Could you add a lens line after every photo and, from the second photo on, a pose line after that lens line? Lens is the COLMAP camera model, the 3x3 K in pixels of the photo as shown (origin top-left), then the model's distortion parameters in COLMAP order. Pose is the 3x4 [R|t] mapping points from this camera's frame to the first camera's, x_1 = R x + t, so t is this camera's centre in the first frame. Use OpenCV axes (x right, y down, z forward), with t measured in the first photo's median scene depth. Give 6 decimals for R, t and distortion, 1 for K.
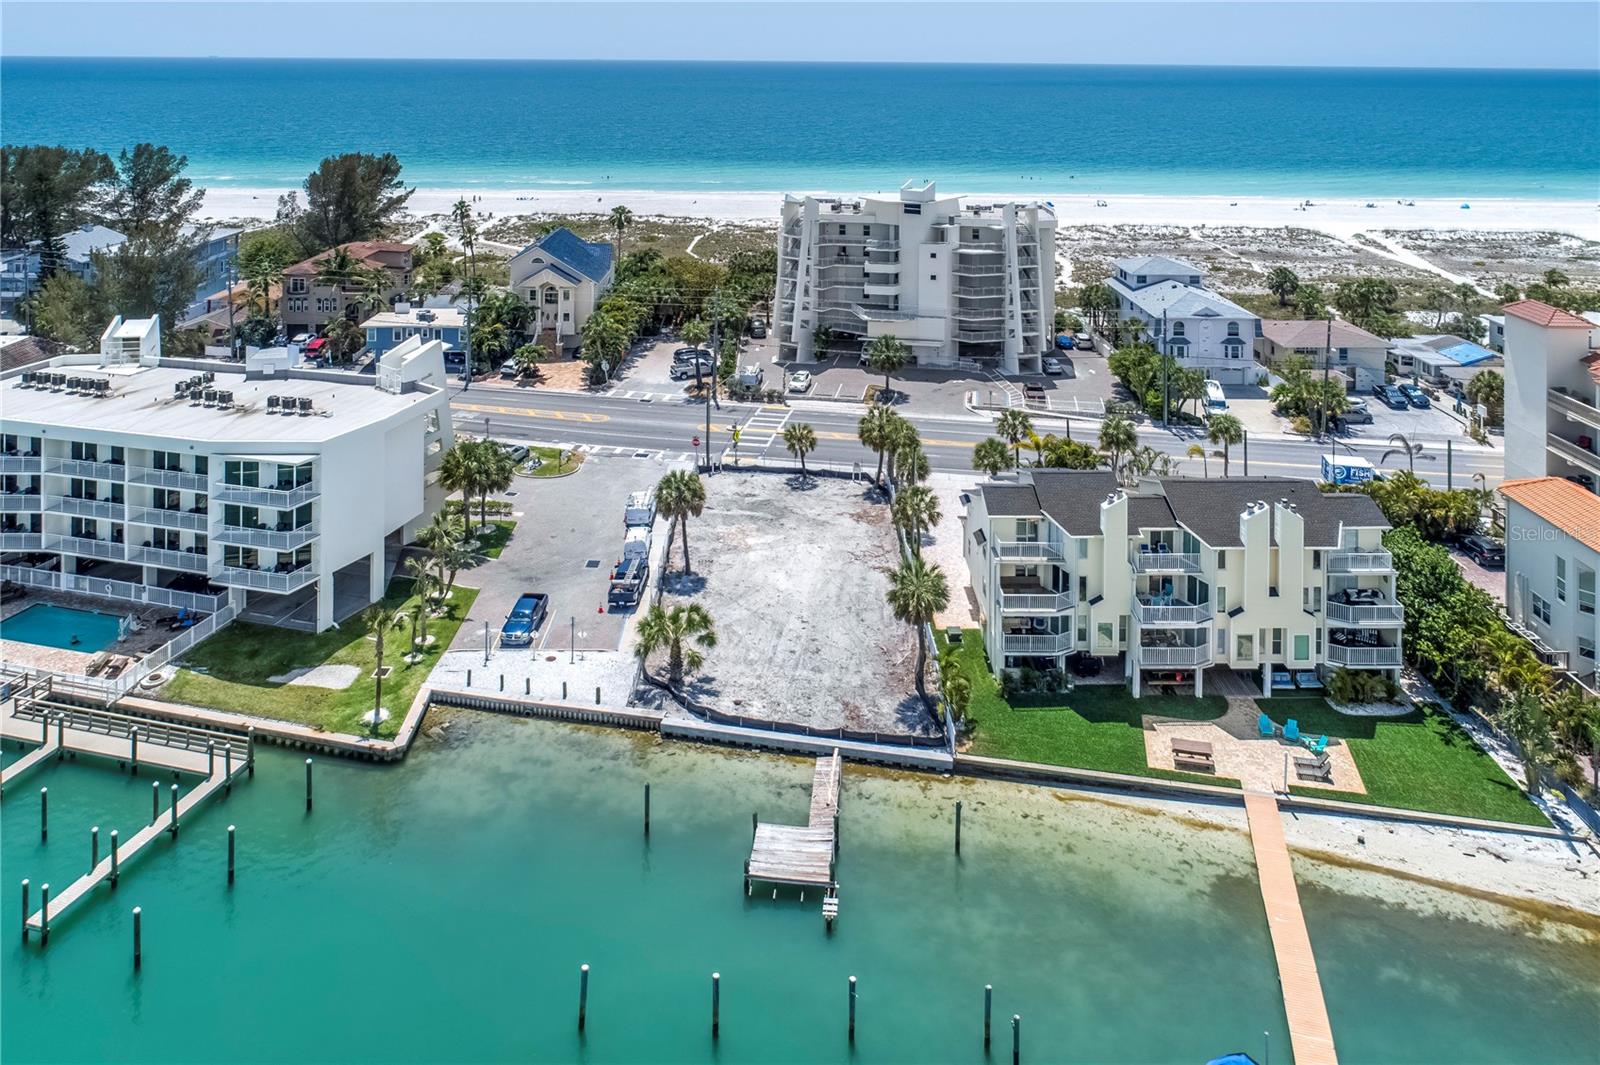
lens RADIAL K [[1113.2, 0, 793.8], [0, 1113.2, 238.0], [0, 0, 1]] dist [-0.006486, 0.002918]
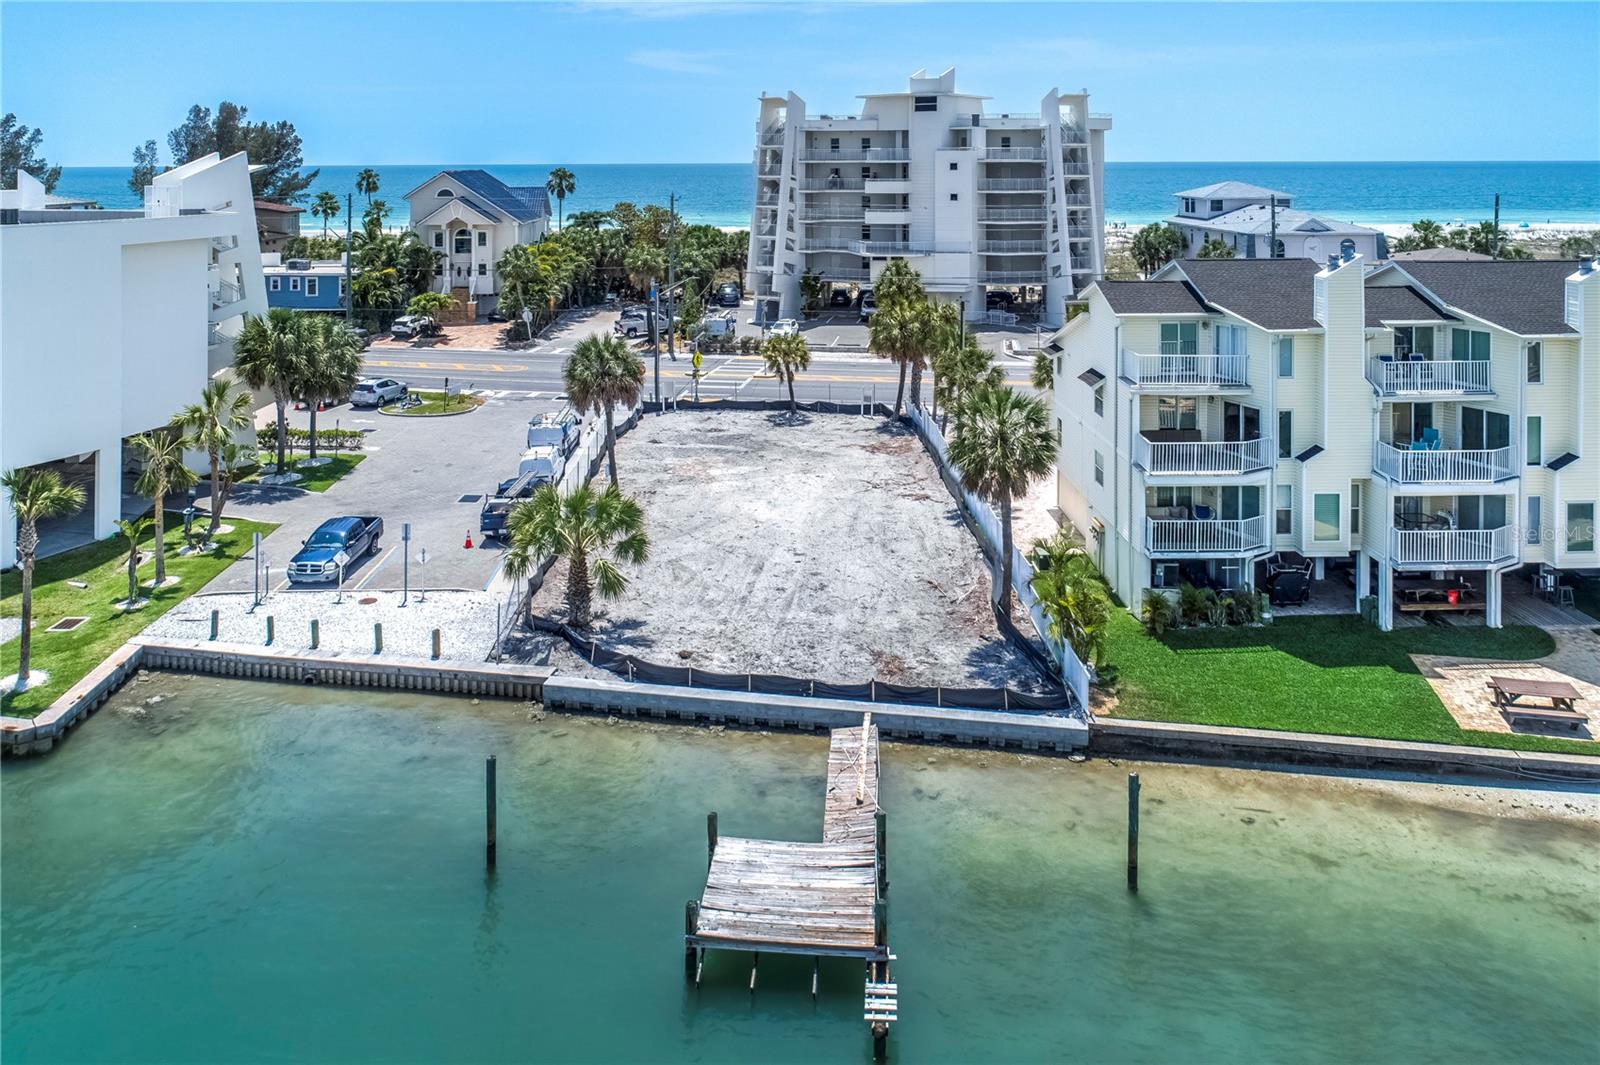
lens RADIAL K [[1143.4, 0, 796.1], [0, 1143.4, 221.1], [0, 0, 1]] dist [-0.000791, -0.001538]
pose [[0.999691, -0.007206, 0.023794, -0.006624], [0.009884, 0.993385, -0.114404, 0.260541], [-0.022812, 0.114604, 0.993149, 0.388898]]
